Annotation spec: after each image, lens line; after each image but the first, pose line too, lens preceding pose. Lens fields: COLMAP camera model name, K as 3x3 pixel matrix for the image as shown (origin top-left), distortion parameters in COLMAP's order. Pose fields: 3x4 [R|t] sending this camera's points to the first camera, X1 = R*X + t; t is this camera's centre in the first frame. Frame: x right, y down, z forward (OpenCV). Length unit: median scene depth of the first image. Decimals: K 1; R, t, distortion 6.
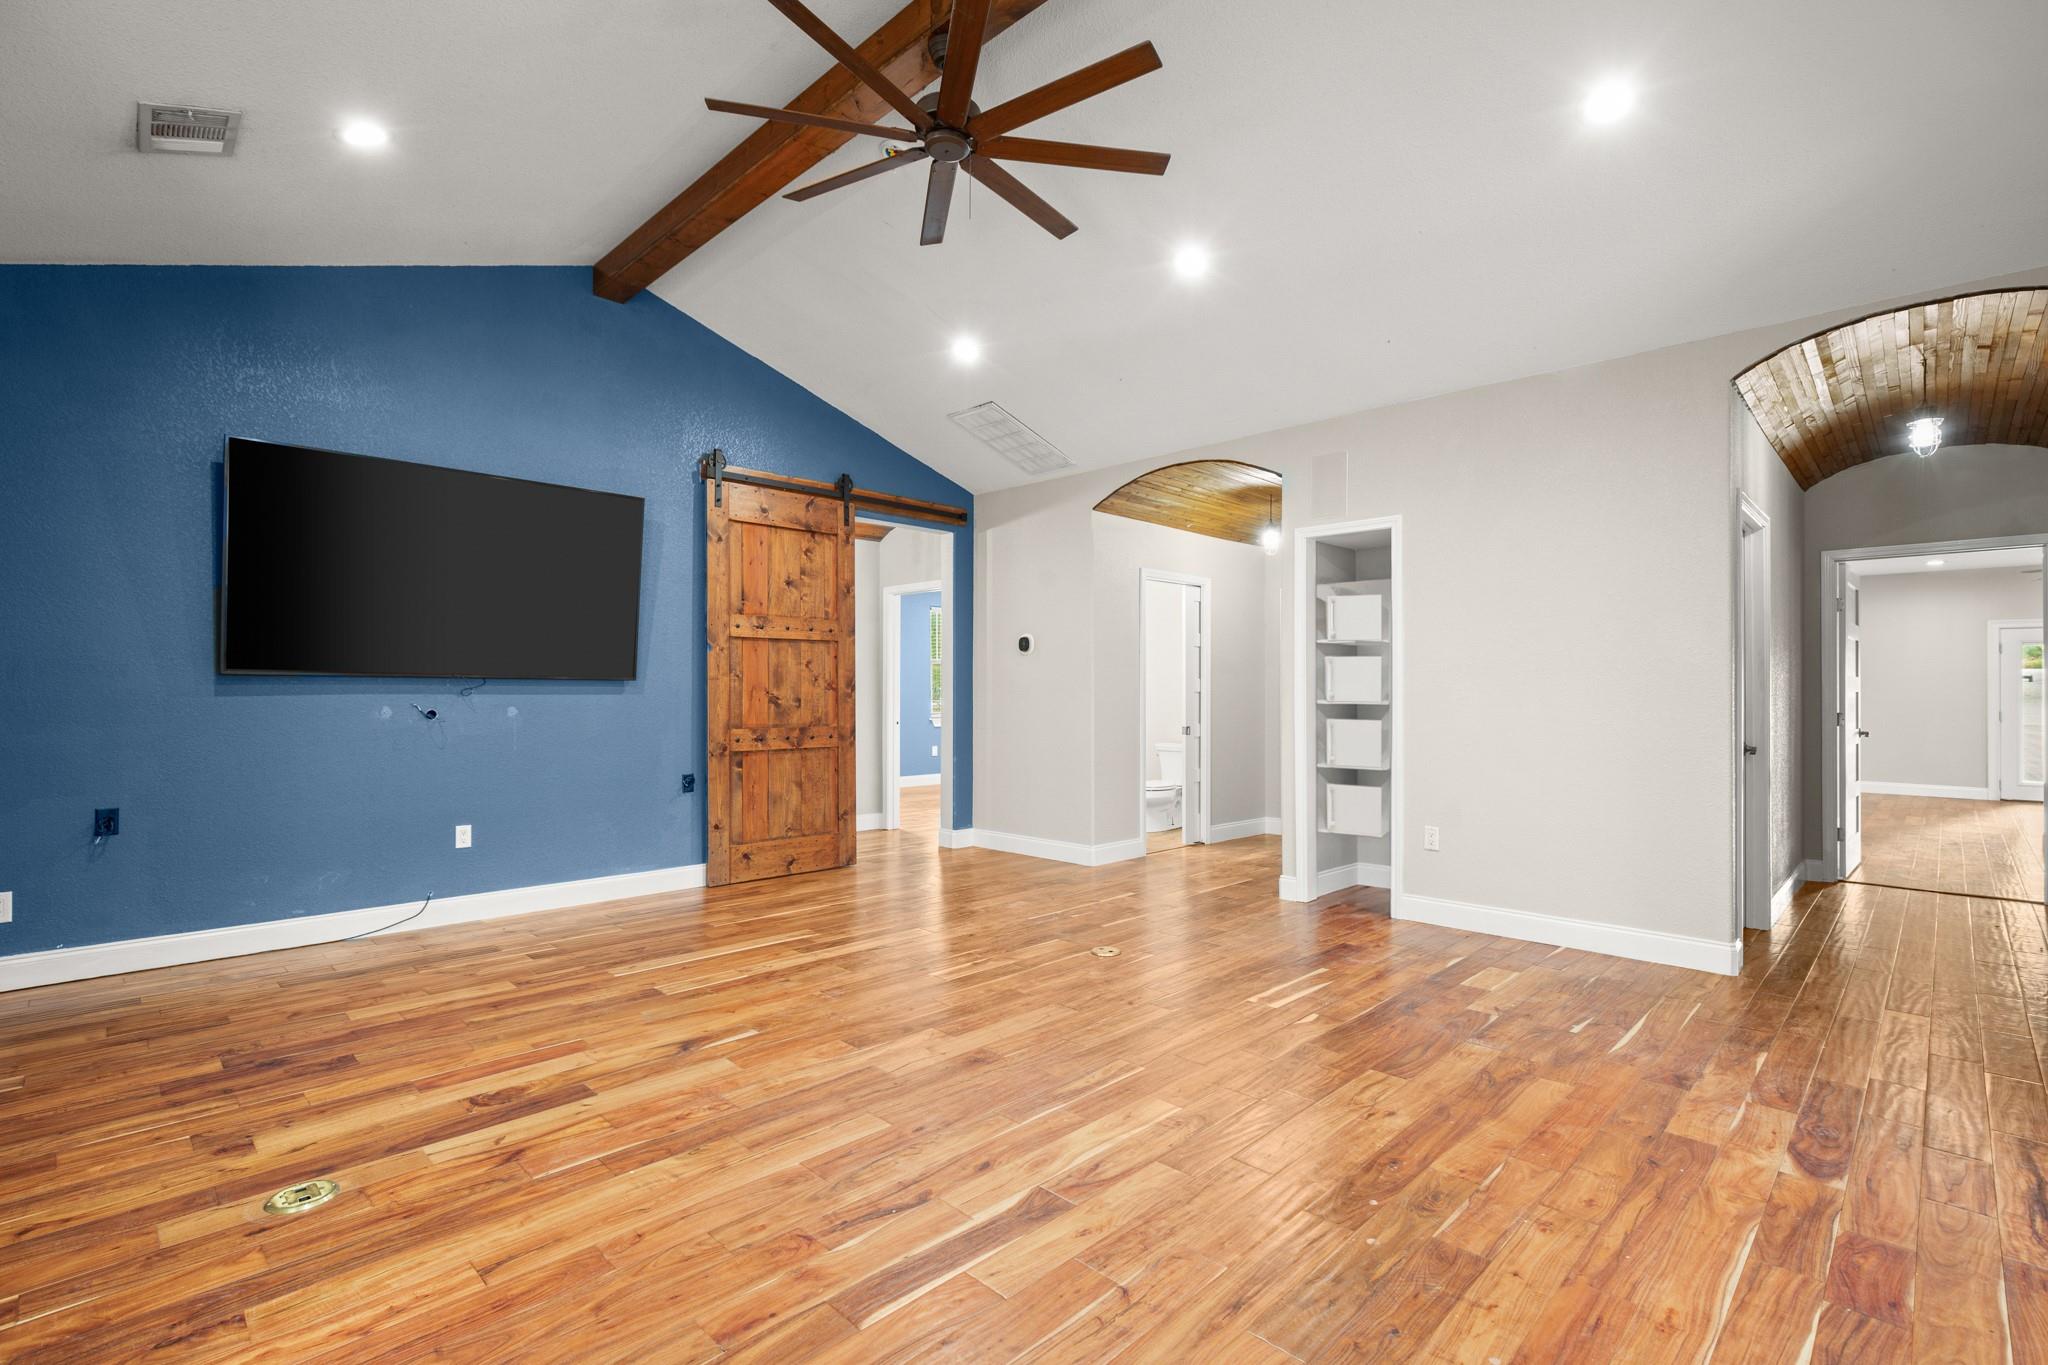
lens RADIAL K [[945.5, 0, 1038.3], [0, 945.5, 688.9], [0, 0, 1]] dist [-0.001130, 0.000829]
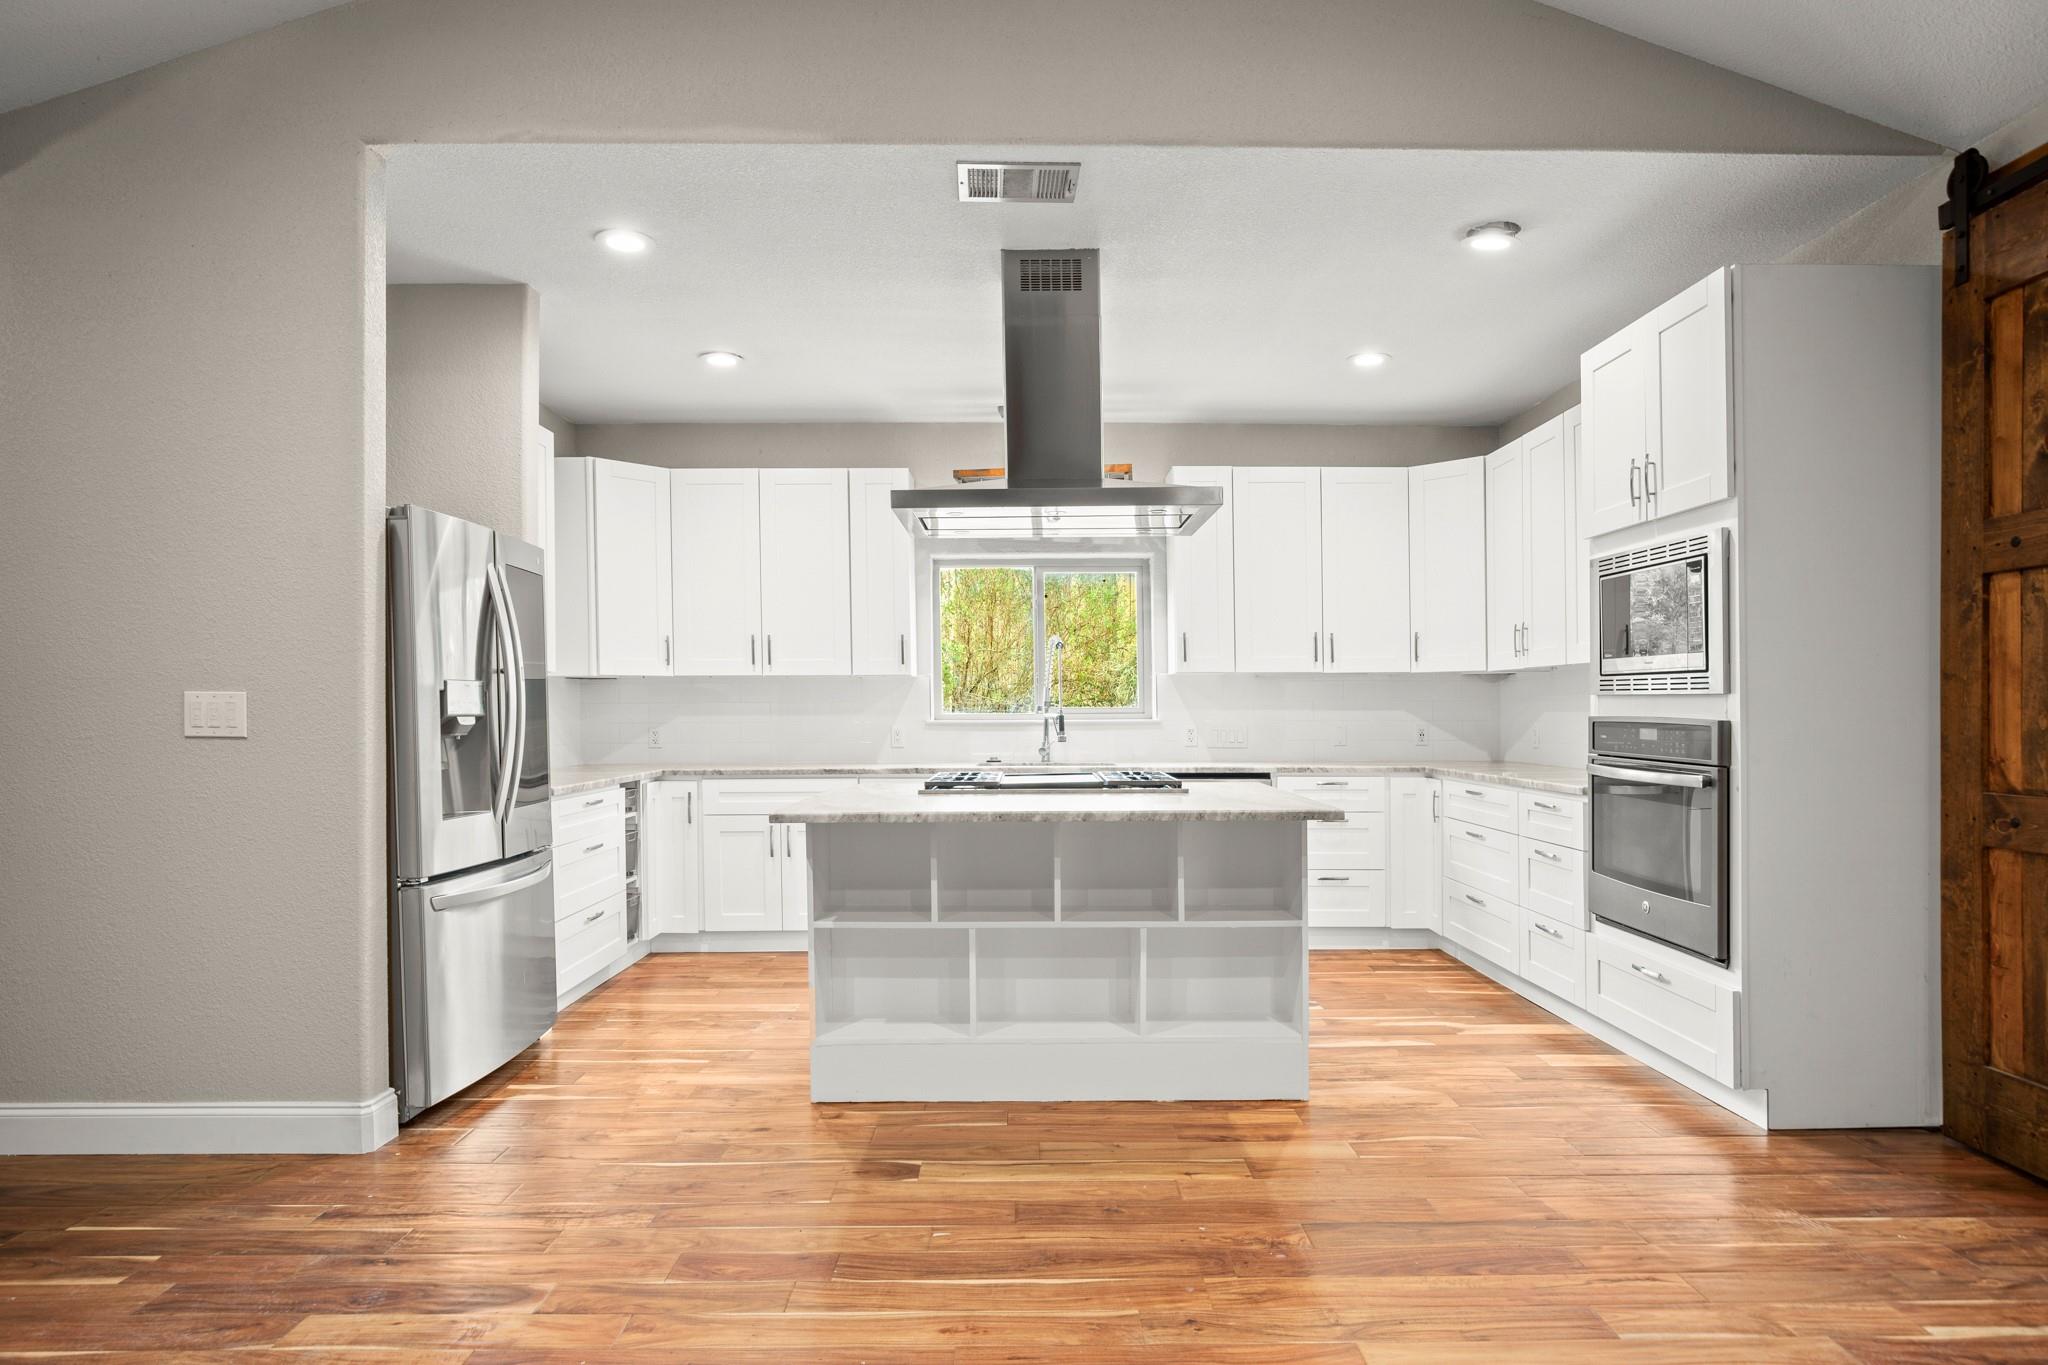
lens RADIAL K [[1159.9, 0, 1027.1], [0, 1159.9, 715.6], [0, 0, 1]] dist [-0.006033, -0.002400]
pose [[-0.704629, -0.003991, 0.709565, -0.106851], [-0.000245, 0.999985, 0.005382, 0.001637], [-0.709576, 0.003619, -0.704620, 0.756331]]
